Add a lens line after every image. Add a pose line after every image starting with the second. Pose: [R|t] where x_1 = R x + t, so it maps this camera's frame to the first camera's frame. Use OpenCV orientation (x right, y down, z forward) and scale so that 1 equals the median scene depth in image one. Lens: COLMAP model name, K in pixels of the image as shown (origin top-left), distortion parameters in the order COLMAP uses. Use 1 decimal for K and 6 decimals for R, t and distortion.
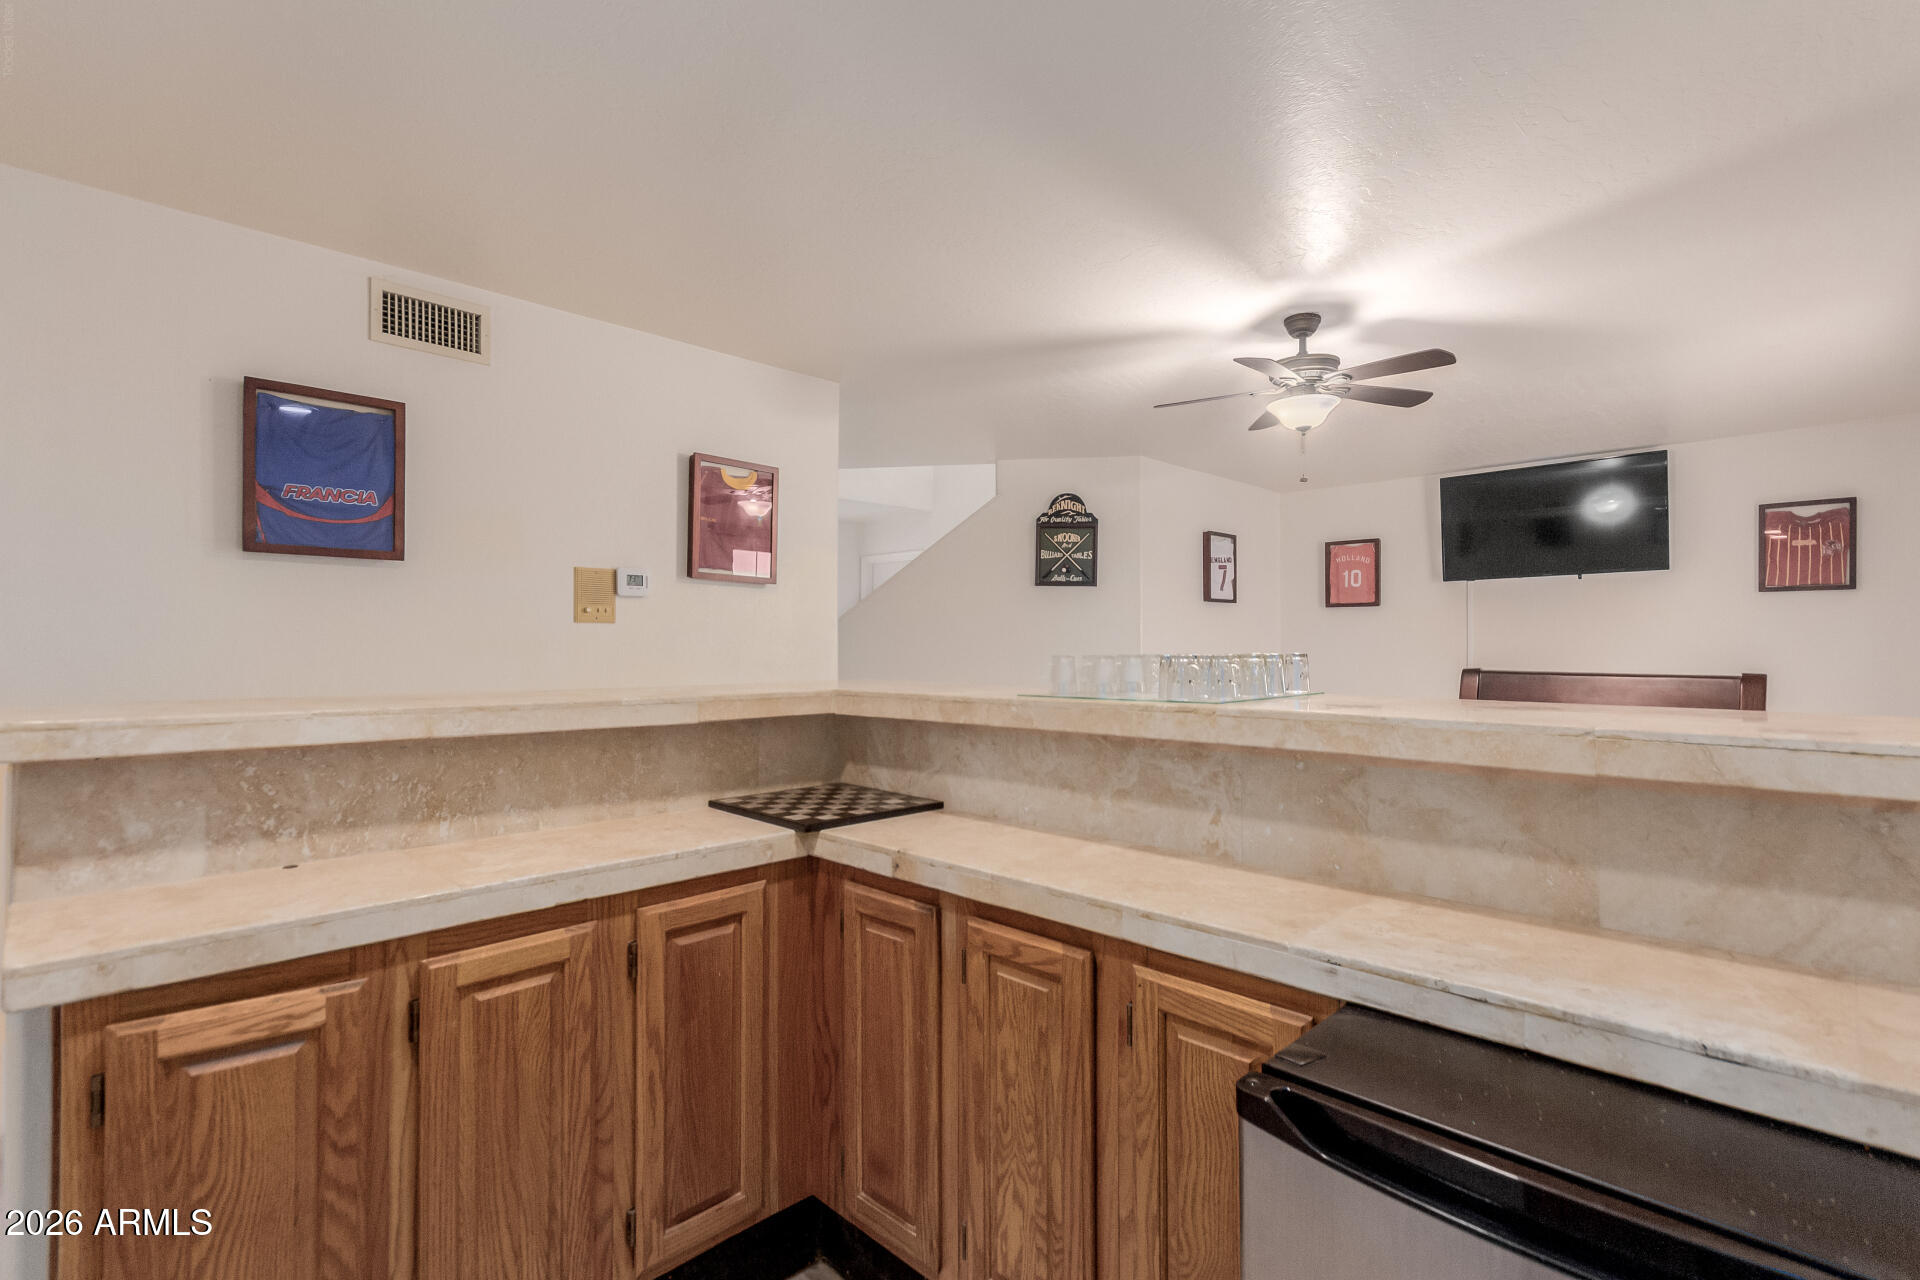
lens RADIAL K [[902.5, 0, 980.1], [0, 902.5, 643.7], [0, 0, 1]] dist [0.011792, 0.001497]
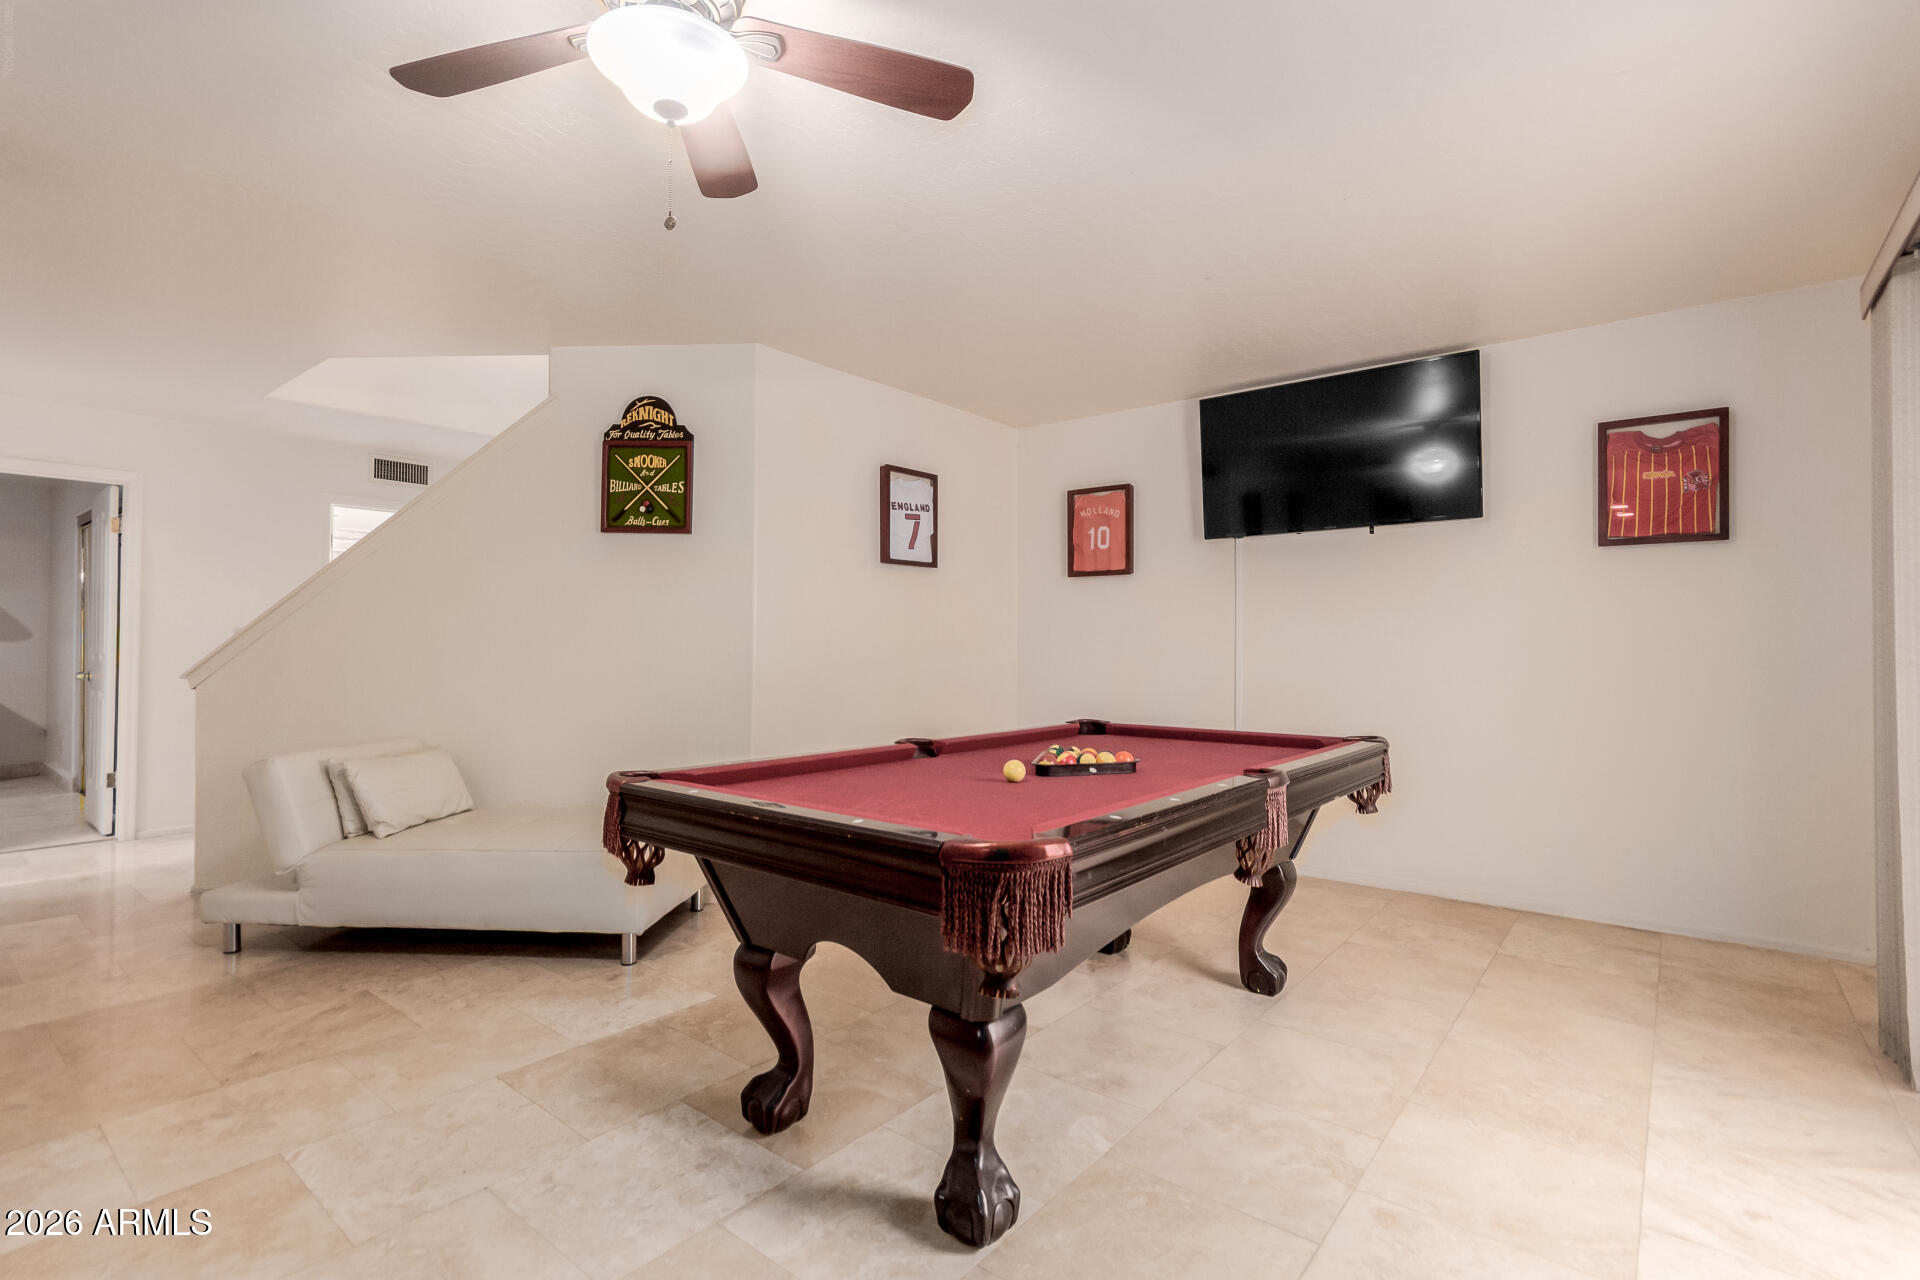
lens RADIAL K [[902.5, 0, 948.9], [0, 902.5, 629.8], [0, 0, 1]] dist [0.011792, 0.001497]
pose [[0.996588, 0.002847, 0.082484, 0.297956], [-0.001819, 0.999920, -0.012541, 0.018885], [-0.082513, 0.012348, 0.996513, 0.344777]]
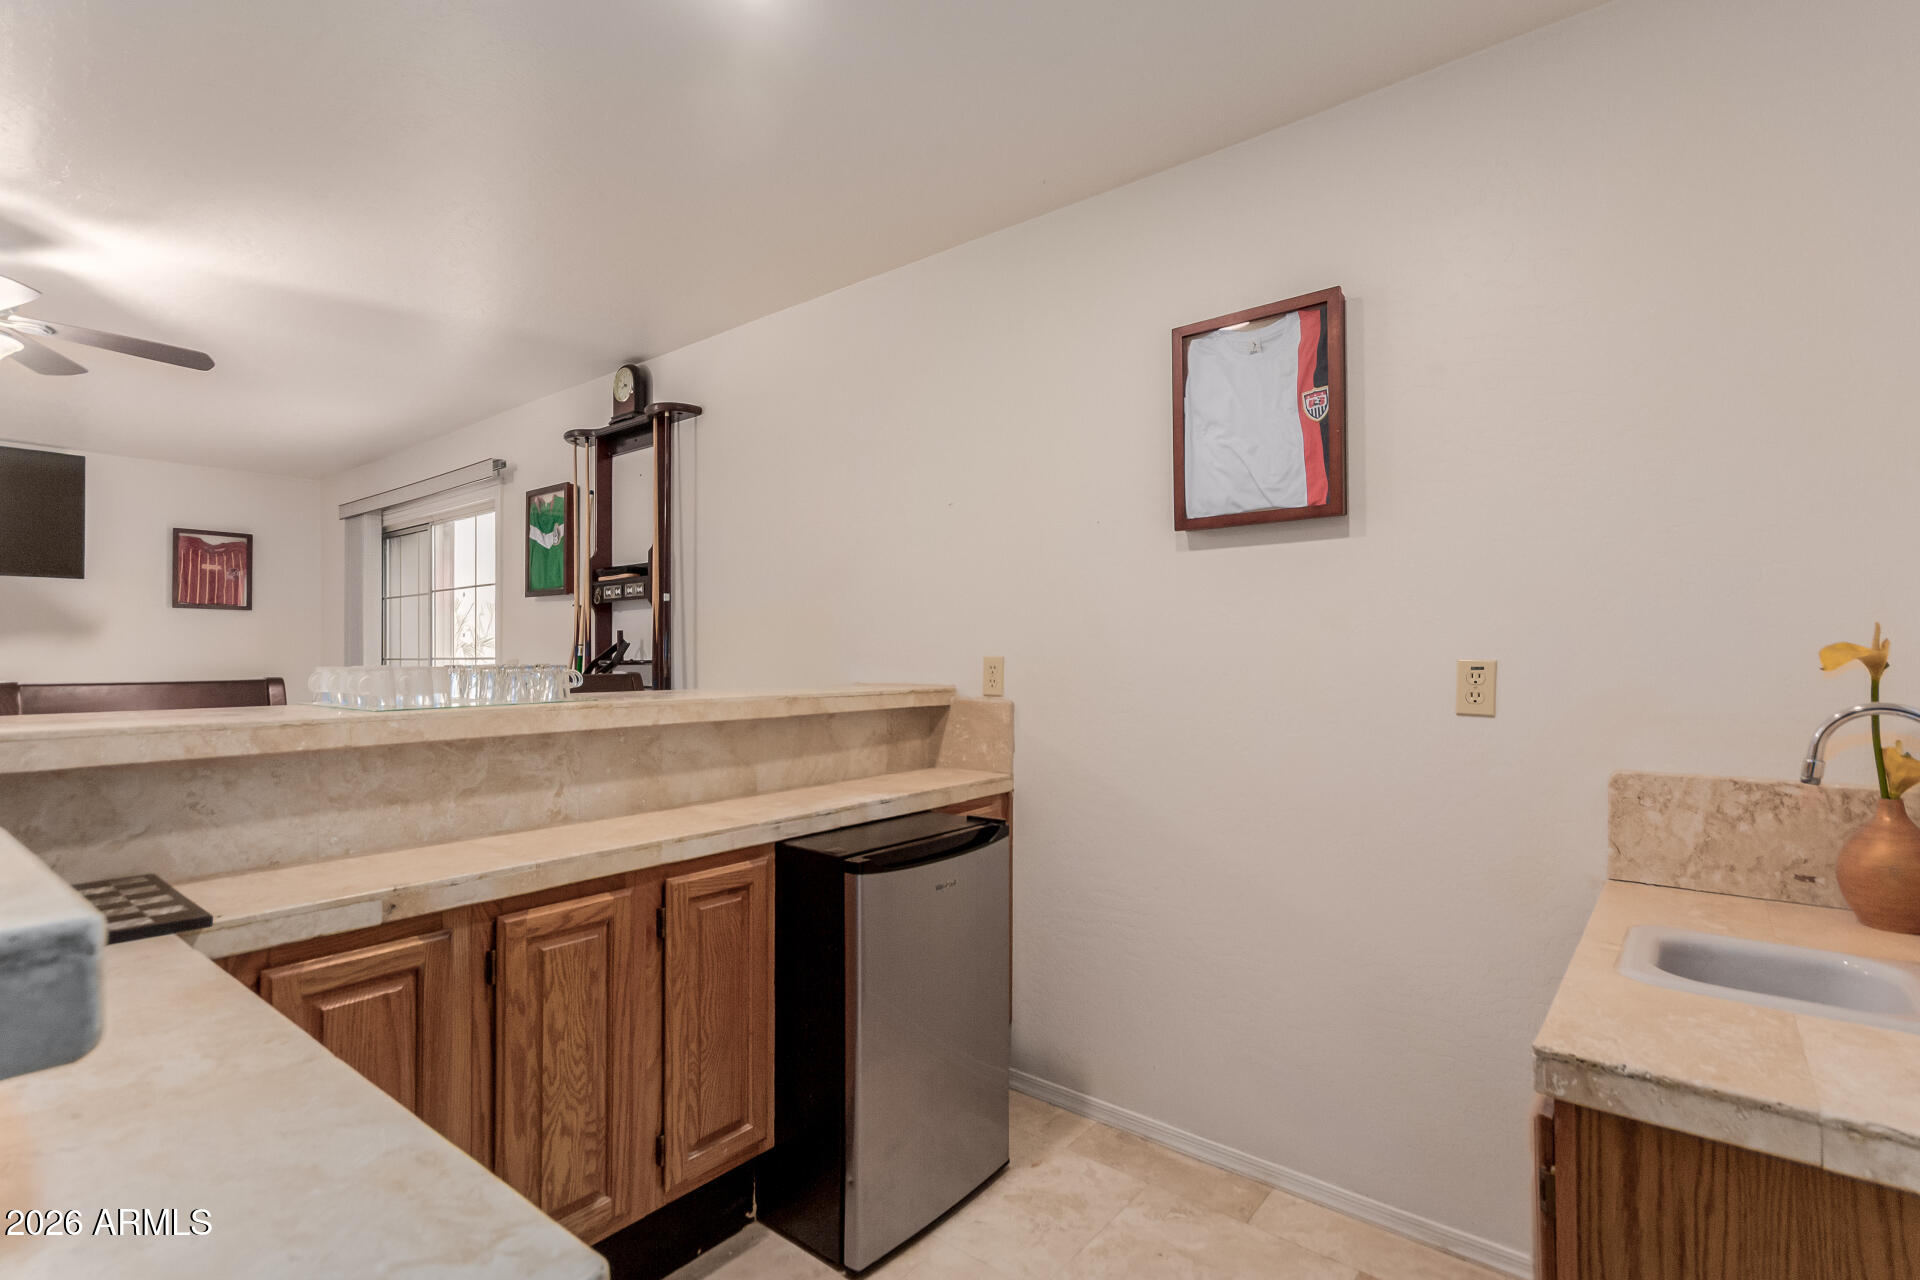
lens RADIAL K [[902.5, 0, 965.8], [0, 902.5, 645.3], [0, 0, 1]] dist [0.011792, 0.001497]
pose [[-0.103371, 0.012629, 0.994563, -0.333888], [-0.002494, 0.999913, -0.012956, 0.000229], [-0.994640, -0.003819, -0.103330, 0.172618]]
